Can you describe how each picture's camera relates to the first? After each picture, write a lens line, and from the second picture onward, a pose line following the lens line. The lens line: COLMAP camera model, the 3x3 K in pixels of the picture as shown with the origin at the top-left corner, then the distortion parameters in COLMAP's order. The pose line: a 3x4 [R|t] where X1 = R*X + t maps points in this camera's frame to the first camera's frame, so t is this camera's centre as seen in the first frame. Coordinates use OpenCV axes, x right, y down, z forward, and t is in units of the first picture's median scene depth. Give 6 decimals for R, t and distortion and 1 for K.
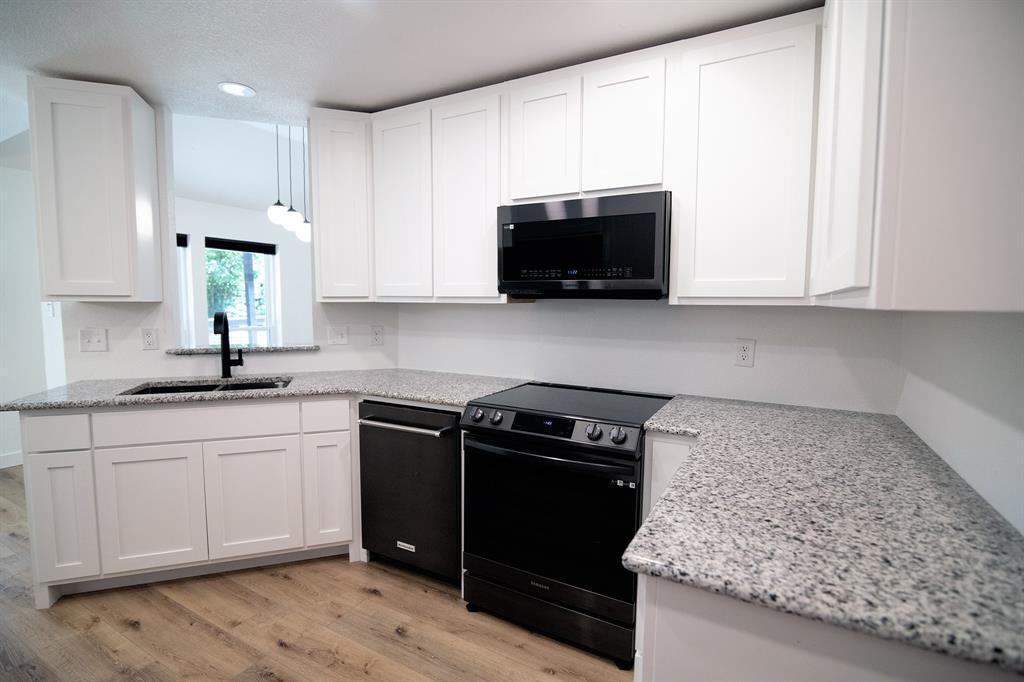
lens RADIAL K [[481.4, 0, 514.0], [0, 481.4, 337.5], [0, 0, 1]] dist [-0.013099, -0.002996]
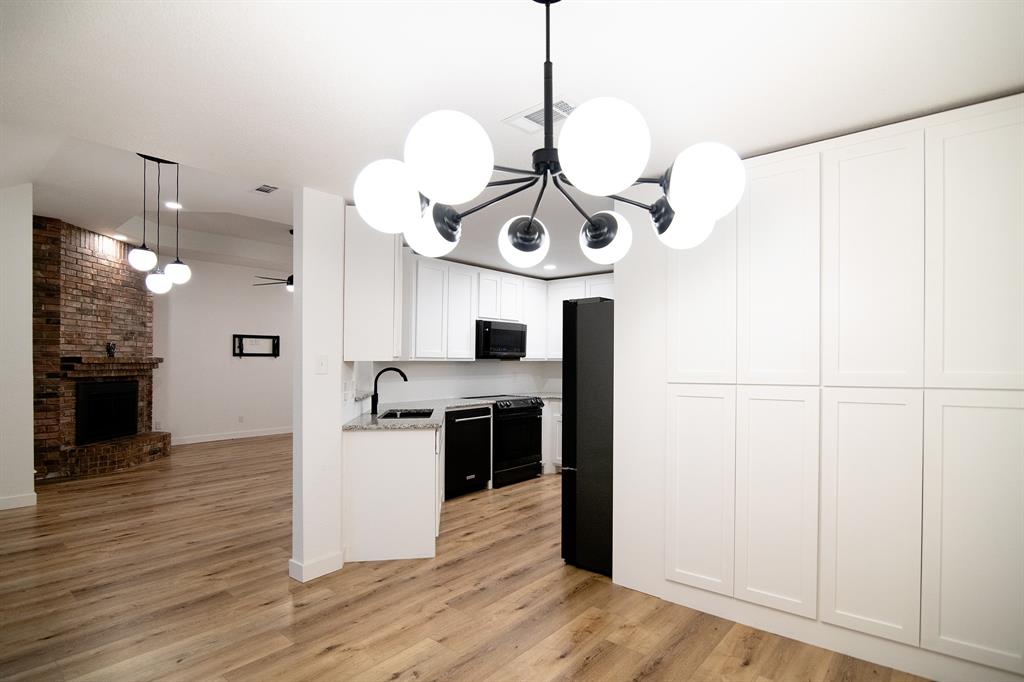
lens RADIAL K [[514.0, 0, 519.2], [0, 514.0, 356.3], [0, 0, 1]] dist [0.000743, 0.001879]
pose [[0.209537, -0.004351, 0.977791, -2.745878], [0.077120, 0.996949, -0.012090, -0.056195], [-0.974755, 0.077940, 0.209233, 0.323339]]
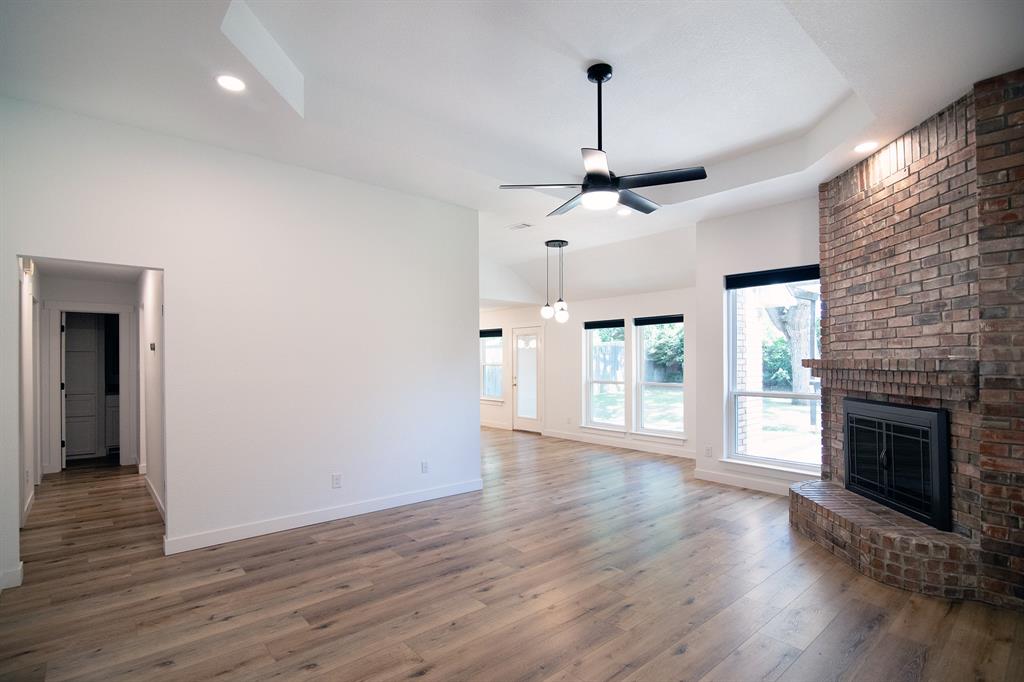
lens RADIAL K [[481.4, 0, 515.3], [0, 481.4, 350.7], [0, 0, 1]] dist [-0.013099, -0.002996]
pose [[-0.350450, -0.033998, -0.935964, 4.158705], [-0.080560, 0.996731, -0.006042, -0.275961], [0.933110, 0.073284, -0.352044, 4.140308]]
